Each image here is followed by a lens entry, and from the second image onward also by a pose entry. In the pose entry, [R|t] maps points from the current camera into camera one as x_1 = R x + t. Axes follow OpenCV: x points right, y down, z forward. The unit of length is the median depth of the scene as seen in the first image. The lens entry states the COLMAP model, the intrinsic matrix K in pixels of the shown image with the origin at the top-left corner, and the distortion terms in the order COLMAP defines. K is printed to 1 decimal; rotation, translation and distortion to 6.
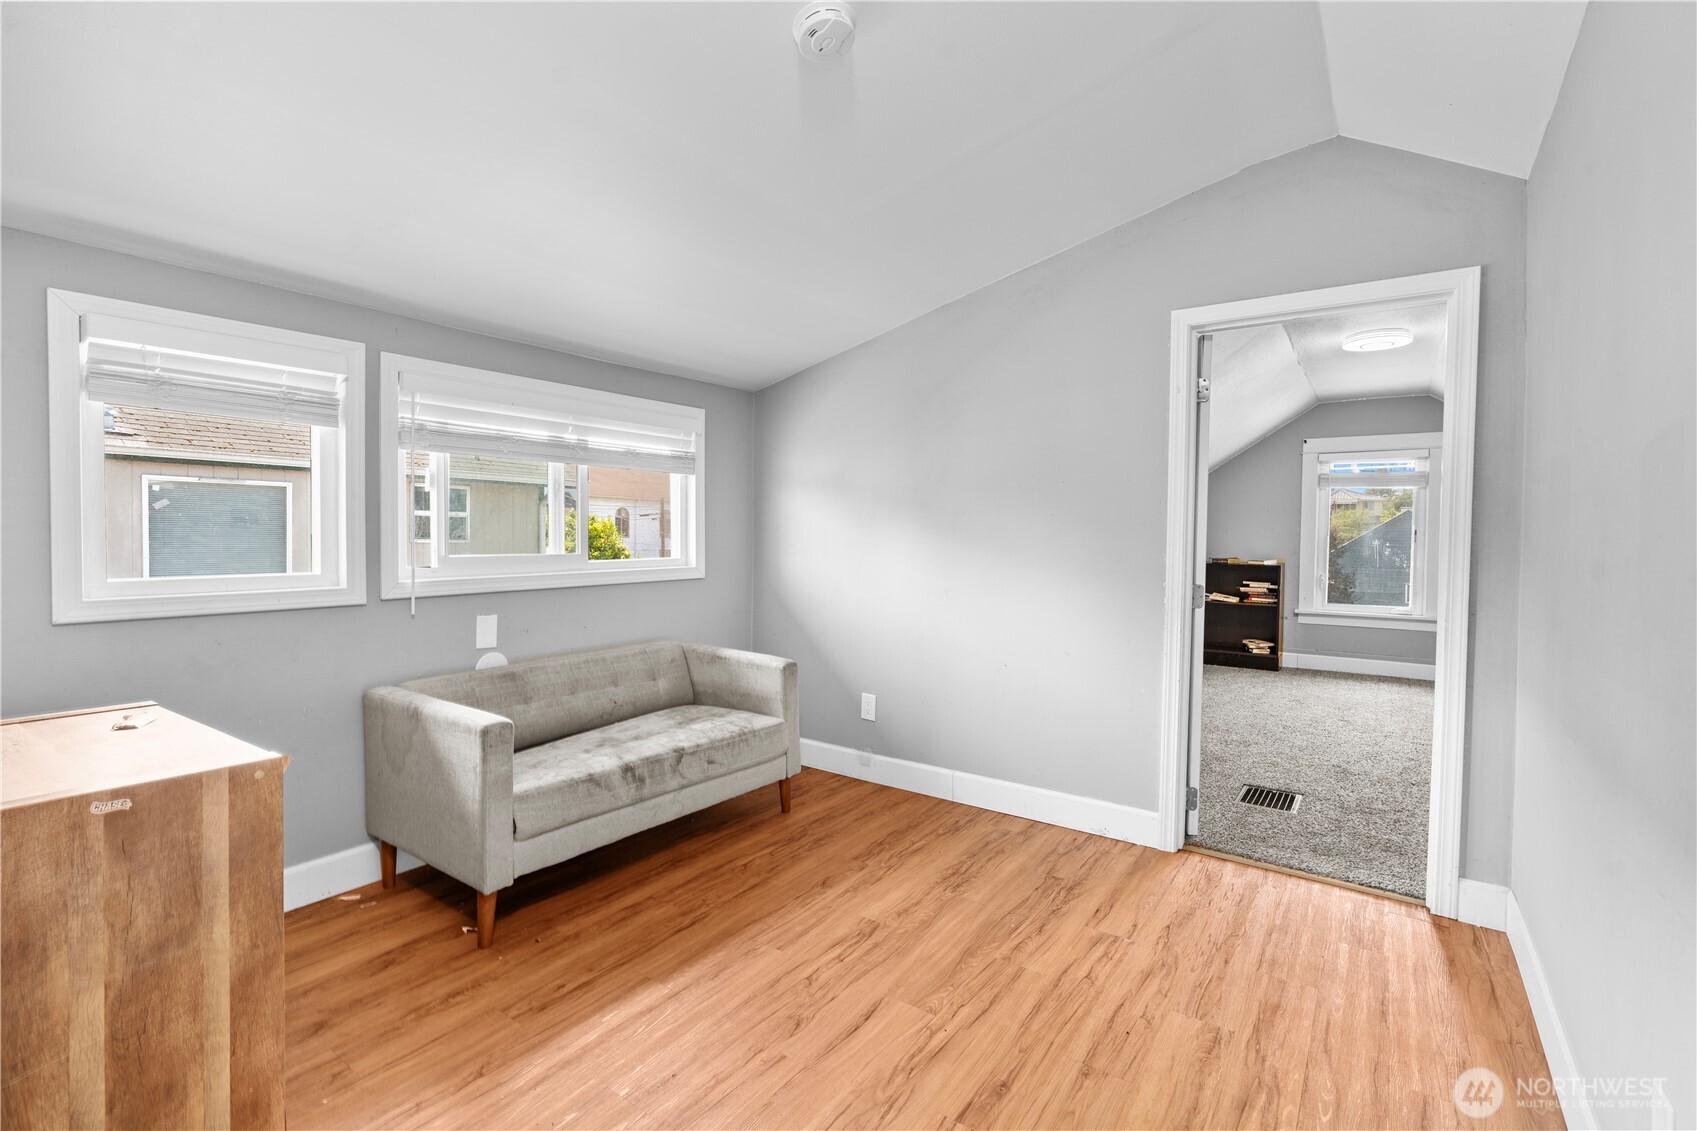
lens RADIAL K [[762.9, 0, 851.1], [0, 762.9, 560.8], [0, 0, 1]] dist [-0.010518, 0.000081]
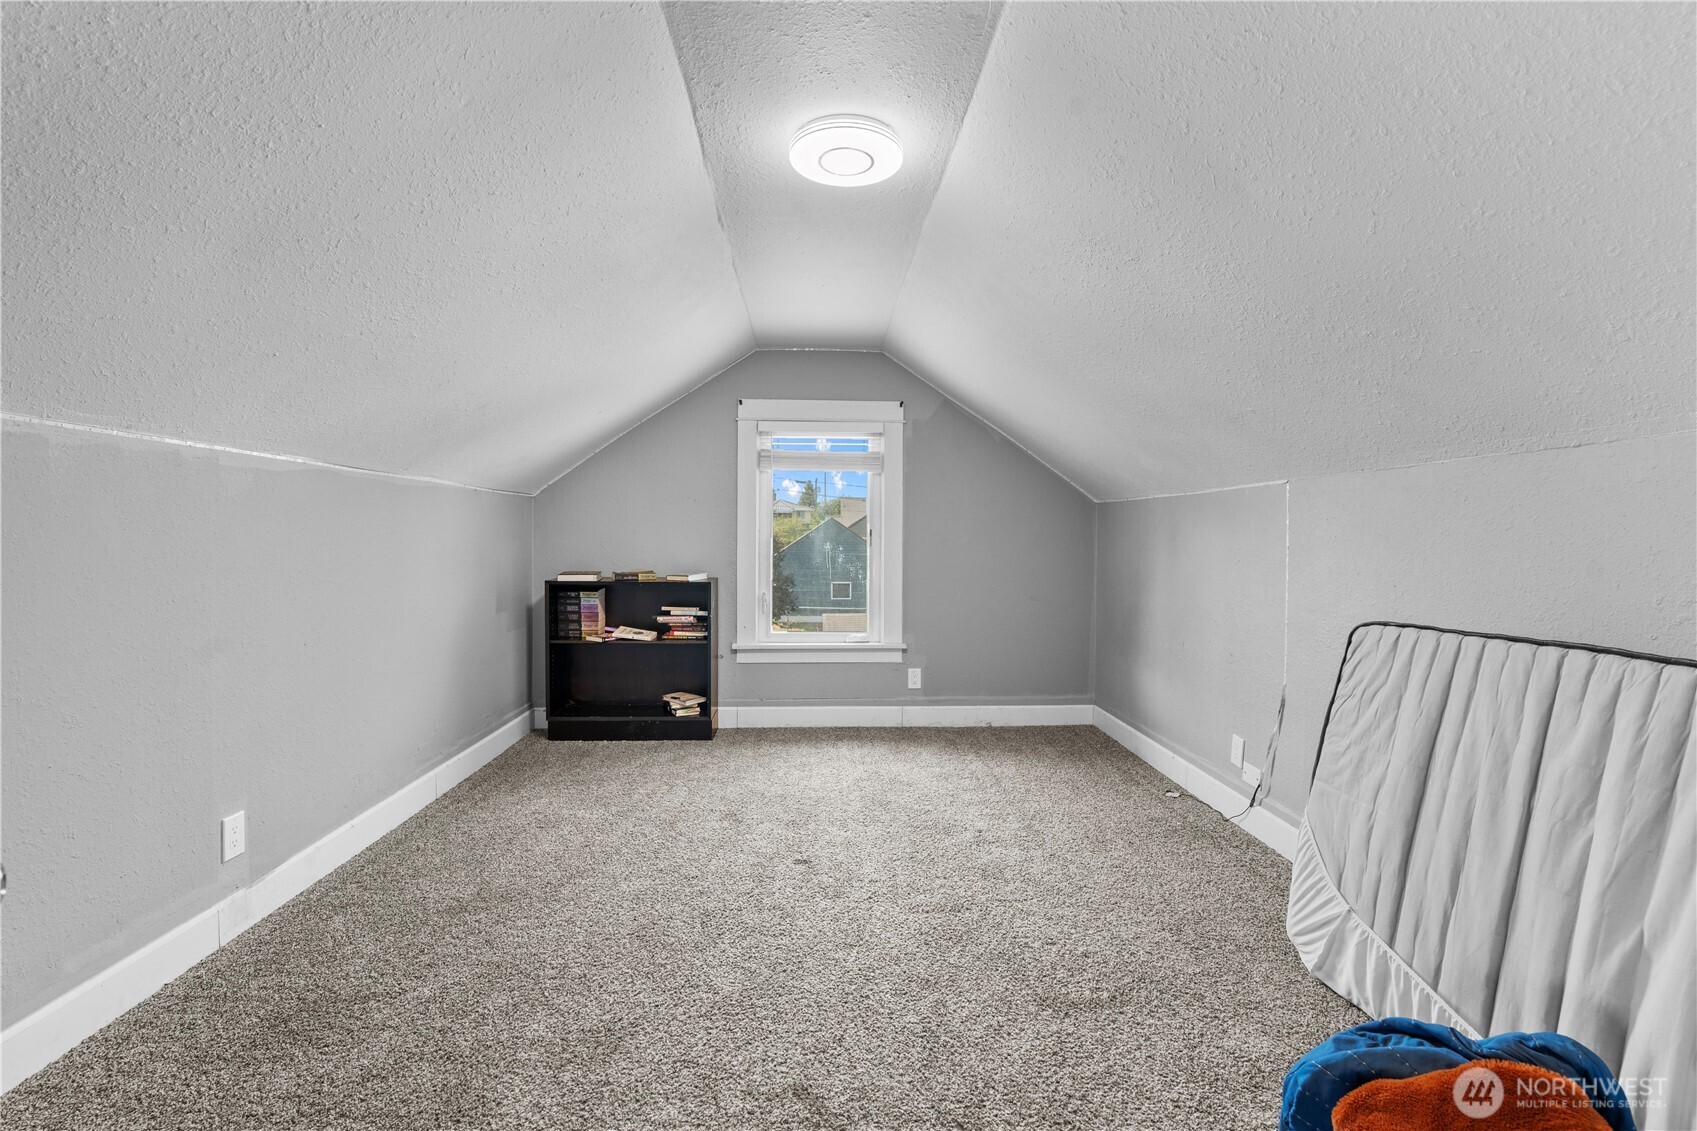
lens RADIAL K [[762.9, 0, 850.0], [0, 762.9, 560.5], [0, 0, 1]] dist [-0.010518, 0.000081]
pose [[0.788479, -0.016196, 0.614849, 0.244529], [0.020539, 0.999789, -0.000003, -0.009675], [-0.614719, 0.012631, 0.788645, 0.388853]]
